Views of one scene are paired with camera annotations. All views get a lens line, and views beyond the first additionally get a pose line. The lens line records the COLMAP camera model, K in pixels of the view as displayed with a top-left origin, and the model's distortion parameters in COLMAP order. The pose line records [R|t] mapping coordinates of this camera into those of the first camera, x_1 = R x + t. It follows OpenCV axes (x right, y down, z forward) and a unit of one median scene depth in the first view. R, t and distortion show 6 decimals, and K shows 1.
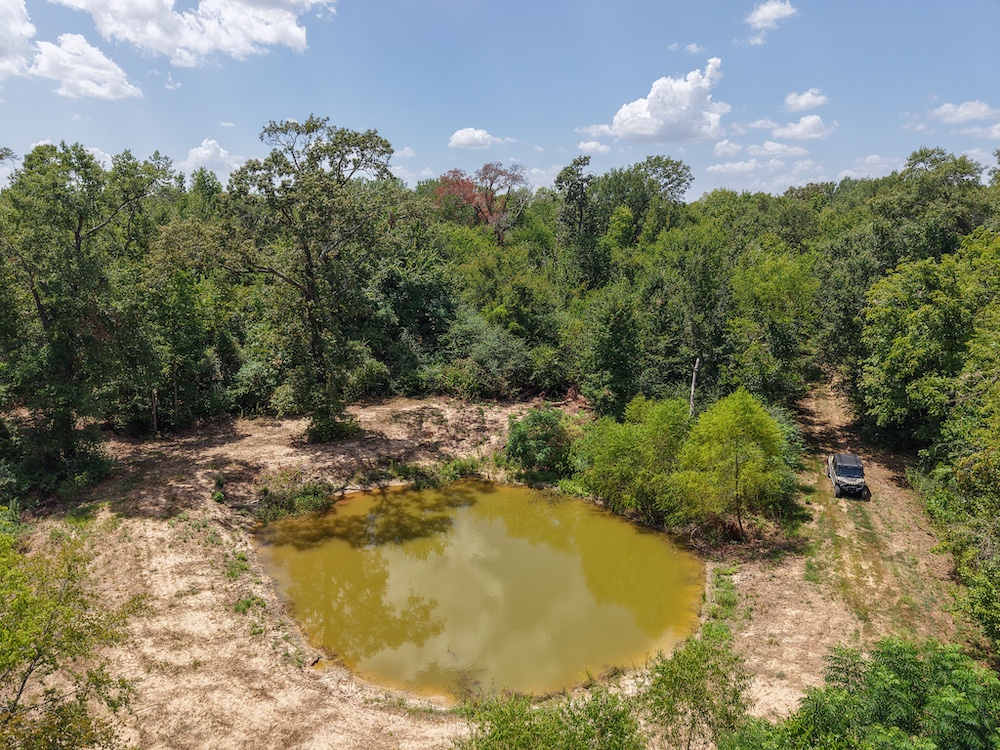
lens RADIAL K [[662.8, 0, 494.1], [0, 662.8, 386.4], [0, 0, 1]] dist [0.083584, -0.075179]
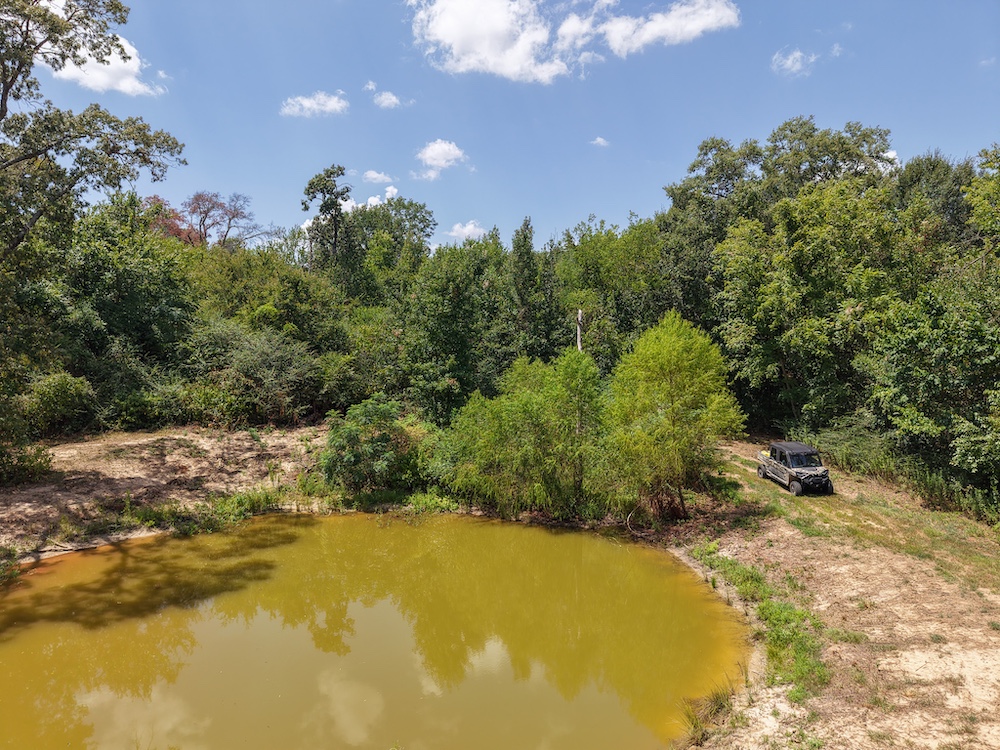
lens RADIAL K [[662.8, 0, 494.1], [0, 662.8, 386.4], [0, 0, 1]] dist [0.083584, -0.075179]
pose [[0.897797, -0.030830, 0.439329, -0.112764], [0.099864, 0.985814, -0.134898, 0.115312], [-0.428938, 0.164984, 0.888140, 0.278800]]
